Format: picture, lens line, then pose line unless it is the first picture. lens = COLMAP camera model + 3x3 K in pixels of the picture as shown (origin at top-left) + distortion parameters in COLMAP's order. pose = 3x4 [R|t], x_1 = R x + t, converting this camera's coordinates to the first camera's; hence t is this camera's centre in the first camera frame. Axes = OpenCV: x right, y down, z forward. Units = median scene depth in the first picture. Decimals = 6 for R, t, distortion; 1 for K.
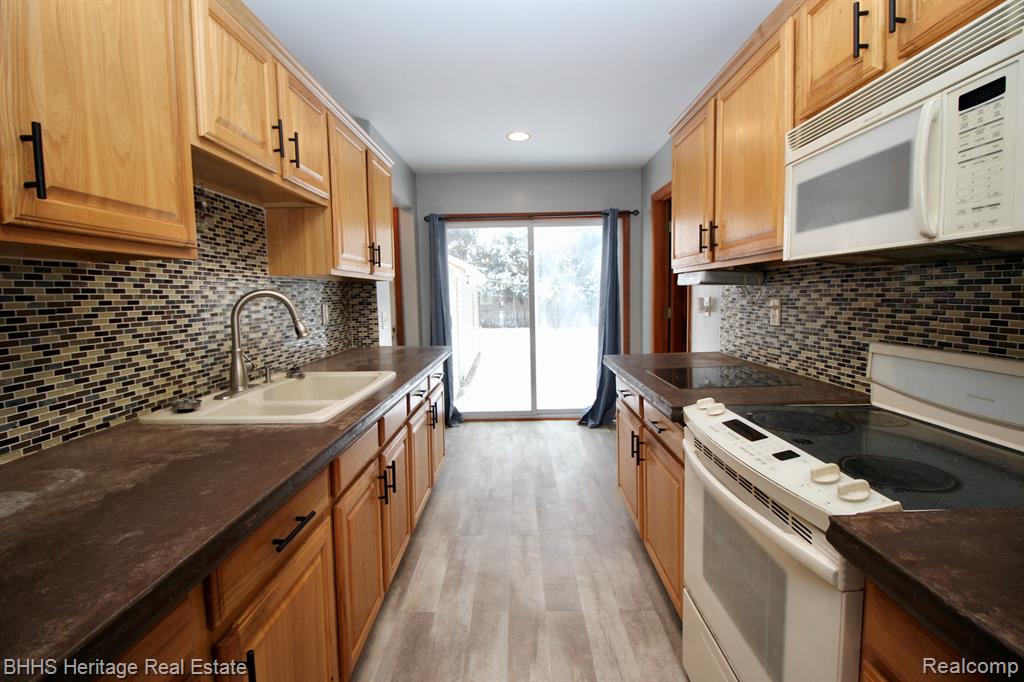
lens RADIAL K [[472.5, 0, 511.2], [0, 472.5, 337.0], [0, 0, 1]] dist [-0.003041, -0.011574]
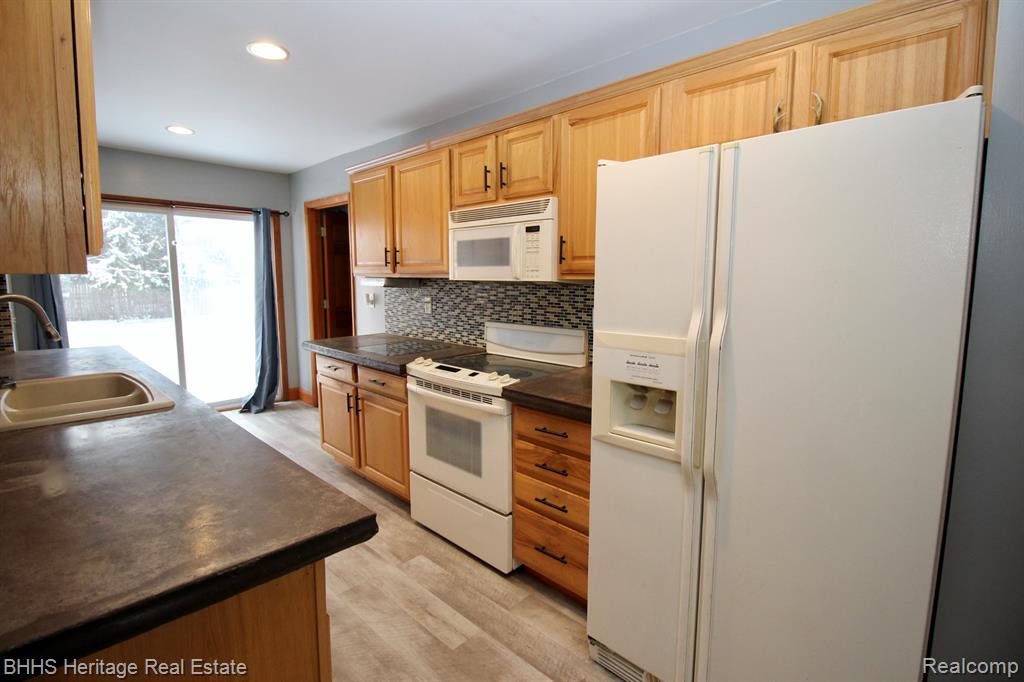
lens RADIAL K [[472.5, 0, 515.8], [0, 472.5, 334.4], [0, 0, 1]] dist [-0.003041, -0.011574]
pose [[0.672257, -0.062909, 0.737640, -0.519901], [0.044478, 0.998015, 0.044579, -0.014679], [-0.738981, 0.002840, 0.673721, -0.365433]]
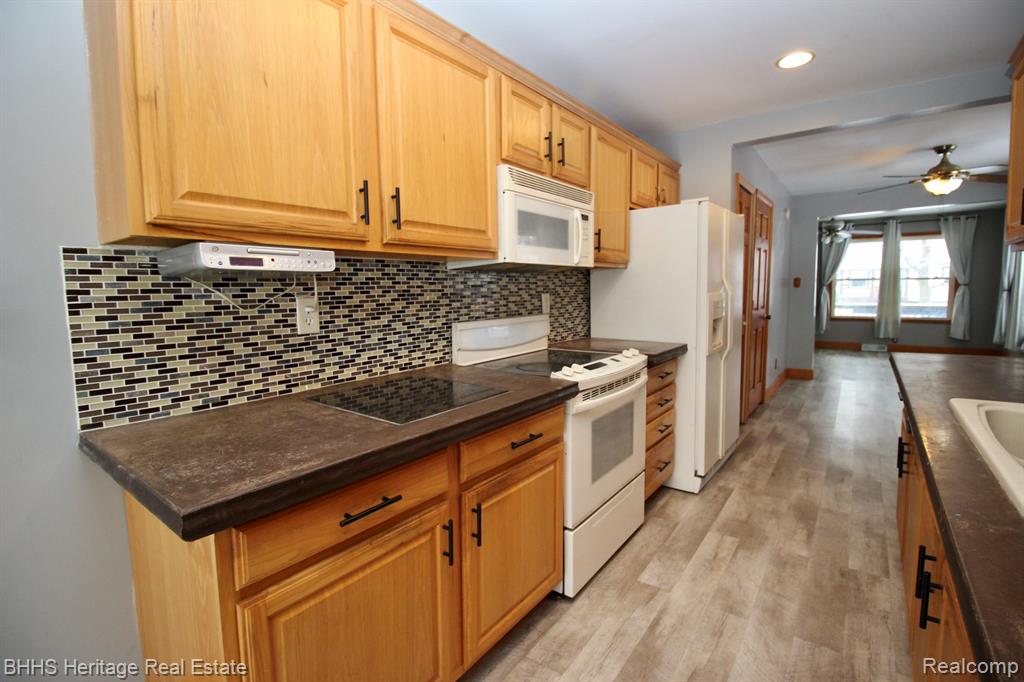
lens RADIAL K [[472.5, 0, 516.0], [0, 472.5, 334.6], [0, 0, 1]] dist [-0.003041, -0.011574]
pose [[-0.810837, -0.024273, 0.584769, -0.174653], [0.082817, 0.984328, 0.155693, -0.134844], [-0.579383, 0.174671, -0.796119, 1.692314]]
